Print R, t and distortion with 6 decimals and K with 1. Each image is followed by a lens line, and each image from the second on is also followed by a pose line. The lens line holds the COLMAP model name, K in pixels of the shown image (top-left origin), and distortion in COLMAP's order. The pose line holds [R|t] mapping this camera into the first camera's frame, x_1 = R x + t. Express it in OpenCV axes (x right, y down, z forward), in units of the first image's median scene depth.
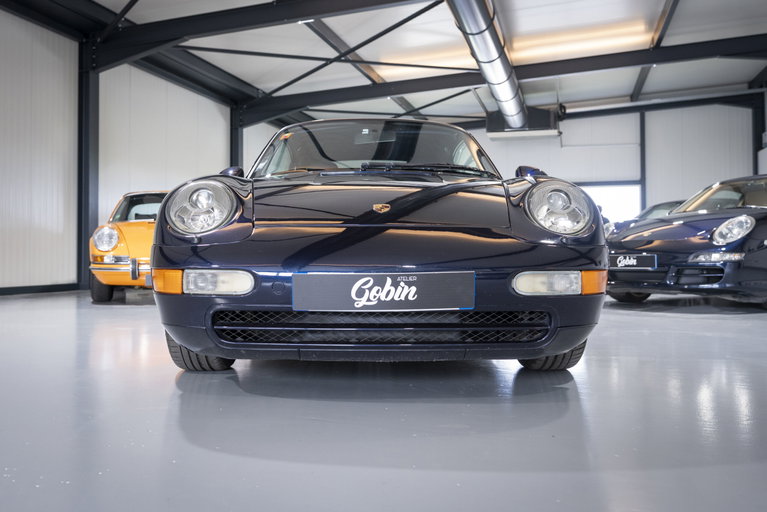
lens RADIAL K [[609.2, 0, 383.5], [0, 609.2, 256.0], [0, 0, 1]] dist [0.006230, 0.004788]
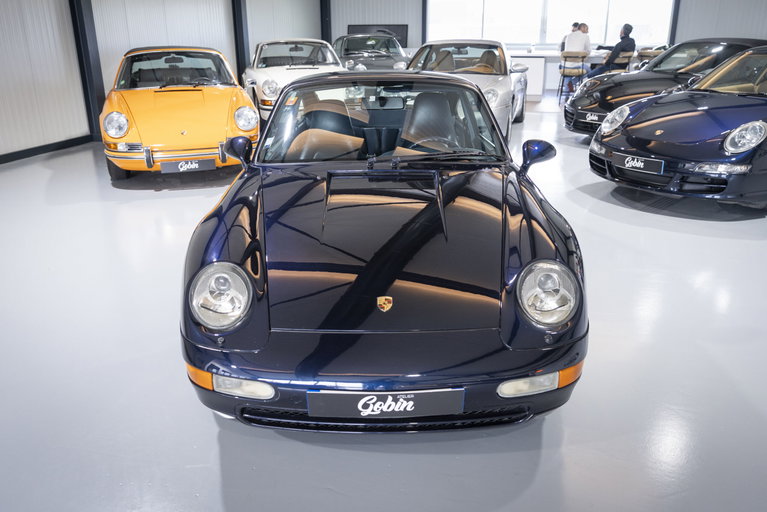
lens RADIAL K [[604.9, 0, 383.5], [0, 604.9, 256.0], [0, 0, 1]] dist [0.001747, 0.003079]
pose [[0.999771, -0.000912, -0.021392, 0.007131], [0.007973, 0.943101, 0.332412, -0.199567], [0.019871, -0.332506, 0.942892, -0.000529]]
